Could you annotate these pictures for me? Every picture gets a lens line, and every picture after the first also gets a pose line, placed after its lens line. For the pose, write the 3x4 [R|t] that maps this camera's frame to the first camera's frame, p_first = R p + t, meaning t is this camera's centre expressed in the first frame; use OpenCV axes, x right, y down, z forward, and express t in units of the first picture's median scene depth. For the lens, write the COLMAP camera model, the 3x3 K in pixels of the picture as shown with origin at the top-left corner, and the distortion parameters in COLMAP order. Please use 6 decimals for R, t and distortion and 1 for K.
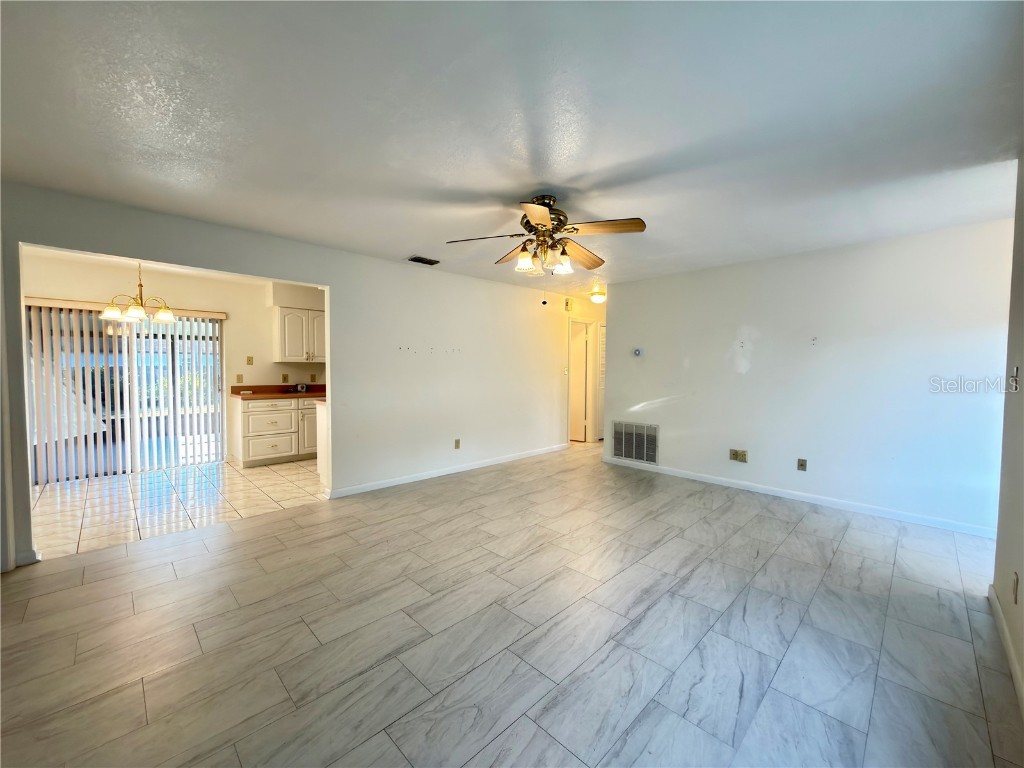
lens RADIAL K [[407.4, 0, 512.7], [0, 407.4, 383.7], [0, 0, 1]] dist [0.002016, 0.000051]
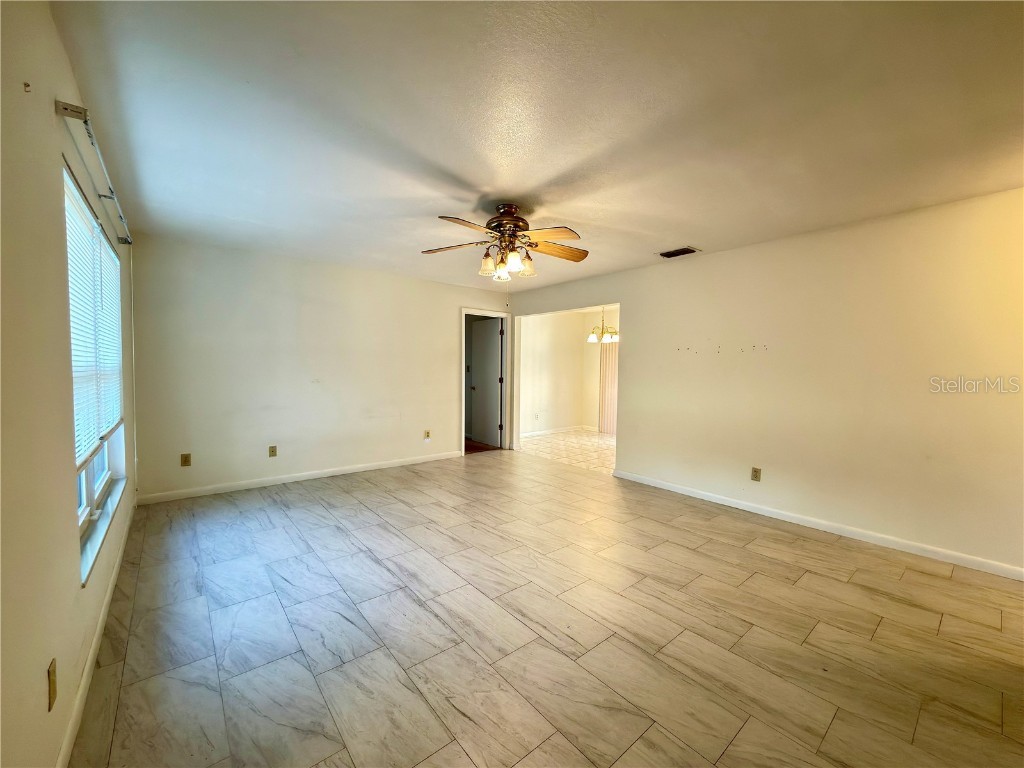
lens RADIAL K [[407.4, 0, 509.3], [0, 407.4, 382.6], [0, 0, 1]] dist [0.002016, 0.000051]
pose [[-0.087707, 0.029703, -0.995703, 1.258454], [-0.053924, 0.997948, 0.034520, -0.036465], [0.994686, 0.056720, -0.085925, 1.227530]]
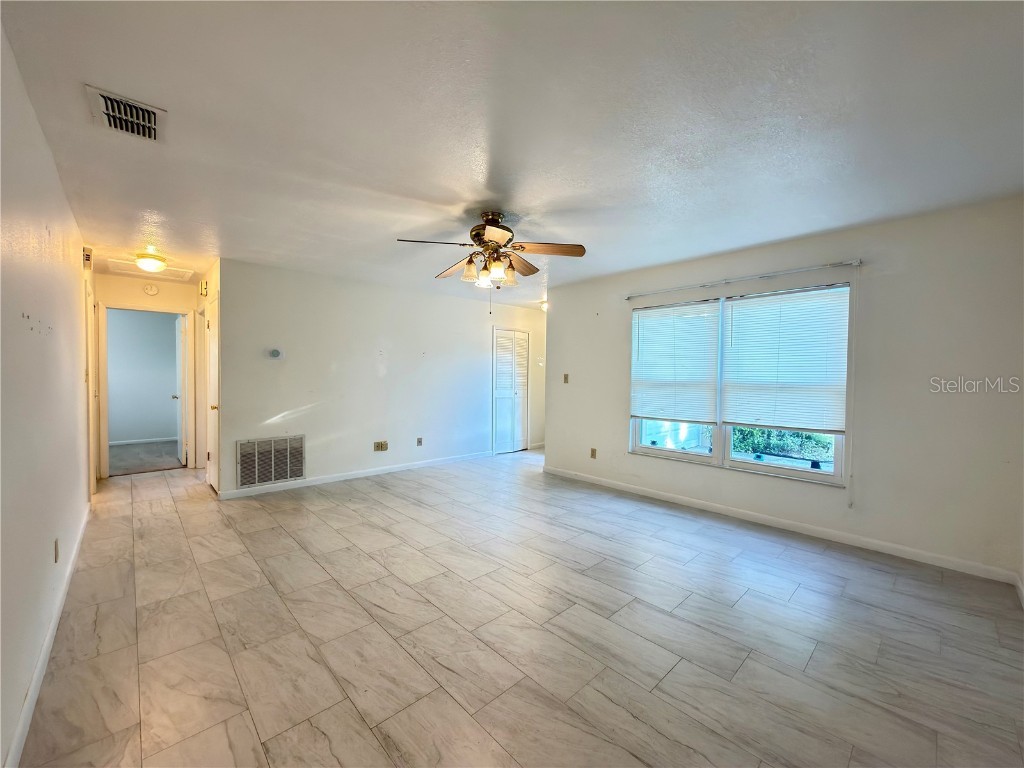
lens RADIAL K [[407.4, 0, 509.9], [0, 407.4, 385.1], [0, 0, 1]] dist [0.002016, 0.000051]
pose [[0.029860, -0.030151, 0.999099, -1.084730], [0.028091, 0.999175, 0.029314, -0.045951], [-0.999159, 0.027191, 0.030683, 1.025102]]
